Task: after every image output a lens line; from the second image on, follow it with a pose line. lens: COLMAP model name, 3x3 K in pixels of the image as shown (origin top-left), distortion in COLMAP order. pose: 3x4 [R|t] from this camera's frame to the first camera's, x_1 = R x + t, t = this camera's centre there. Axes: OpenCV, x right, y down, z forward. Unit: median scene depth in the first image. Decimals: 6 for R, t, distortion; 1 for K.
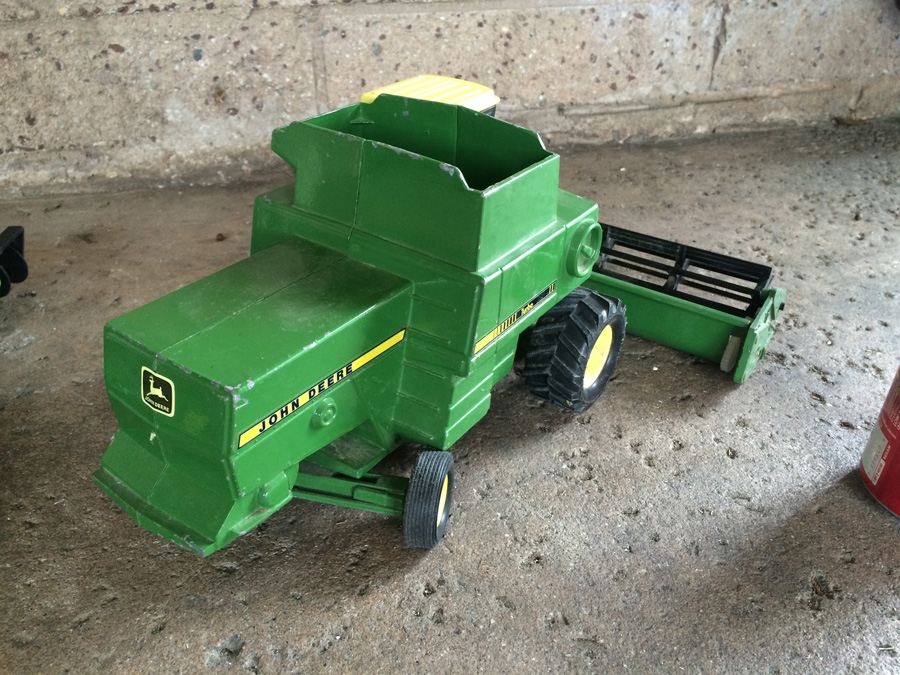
lens RADIAL K [[766.7, 0, 447.5], [0, 766.7, 339.9], [0, 0, 1]] dist [0.088559, -0.129540]
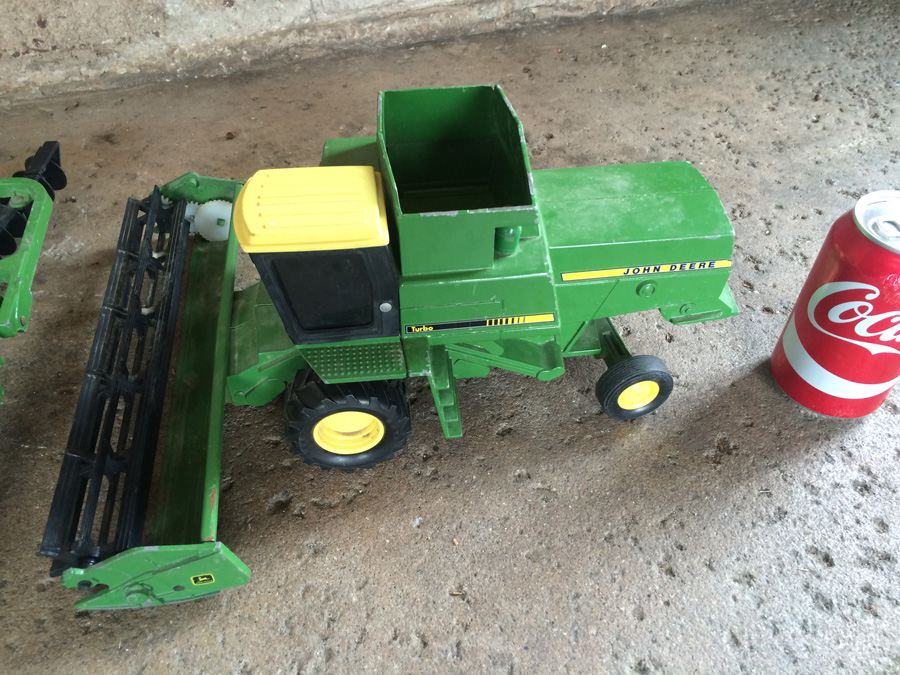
lens RADIAL K [[764.0, 0, 446.8], [0, 764.0, 334.9], [0, 0, 1]] dist [0.085474, -0.116860]
pose [[0.999808, -0.019594, 0.000322, 0.007211], [0.019047, 0.975511, 0.219125, -0.083387], [-0.004607, -0.219076, 0.975697, -0.120539]]
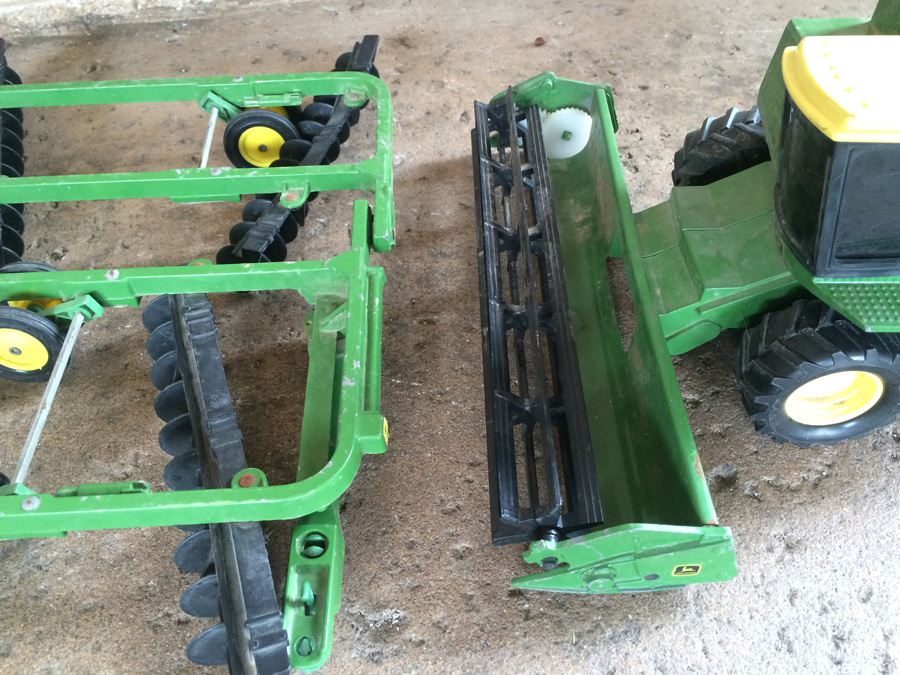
lens RADIAL K [[760.6, 0, 450.0], [0, 760.6, 337.5], [0, 0, 1]] dist [0.080869, -0.115356]
pose [[0.992688, 0.051310, -0.109259, -0.256879], [-0.019787, 0.962083, 0.272038, -0.034583], [0.119075, -0.267887, 0.956064, -0.010887]]
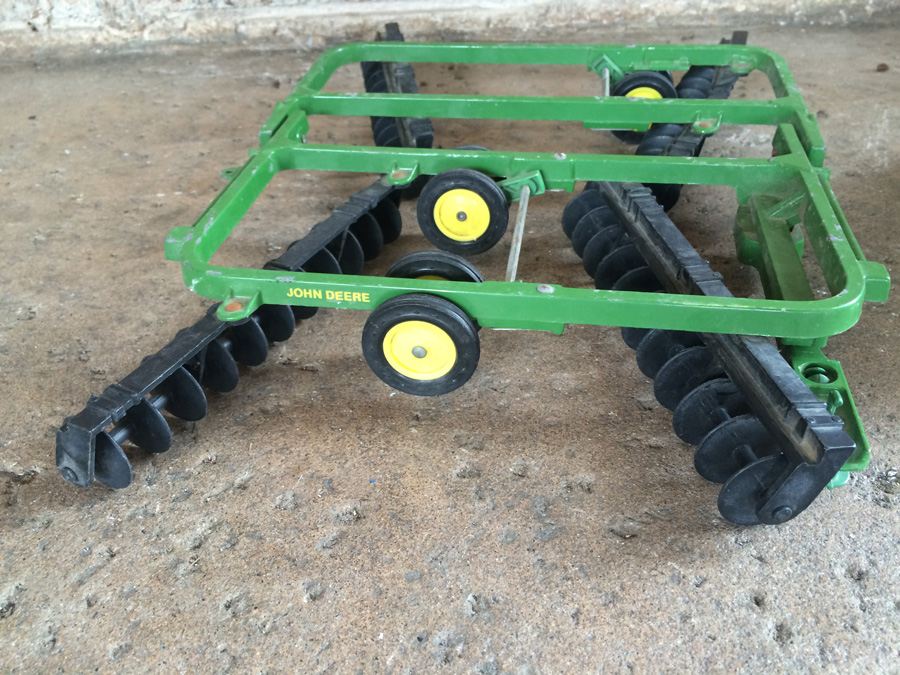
lens RADIAL K [[767.1, 0, 450.2], [0, 767.1, 341.6], [0, 0, 1]] dist [0.077371, -0.116826]
pose [[0.950424, 0.140027, -0.277645, -0.446335], [-0.117809, 0.988459, 0.095237, 0.160560], [0.287776, -0.057807, 0.955952, -0.091517]]
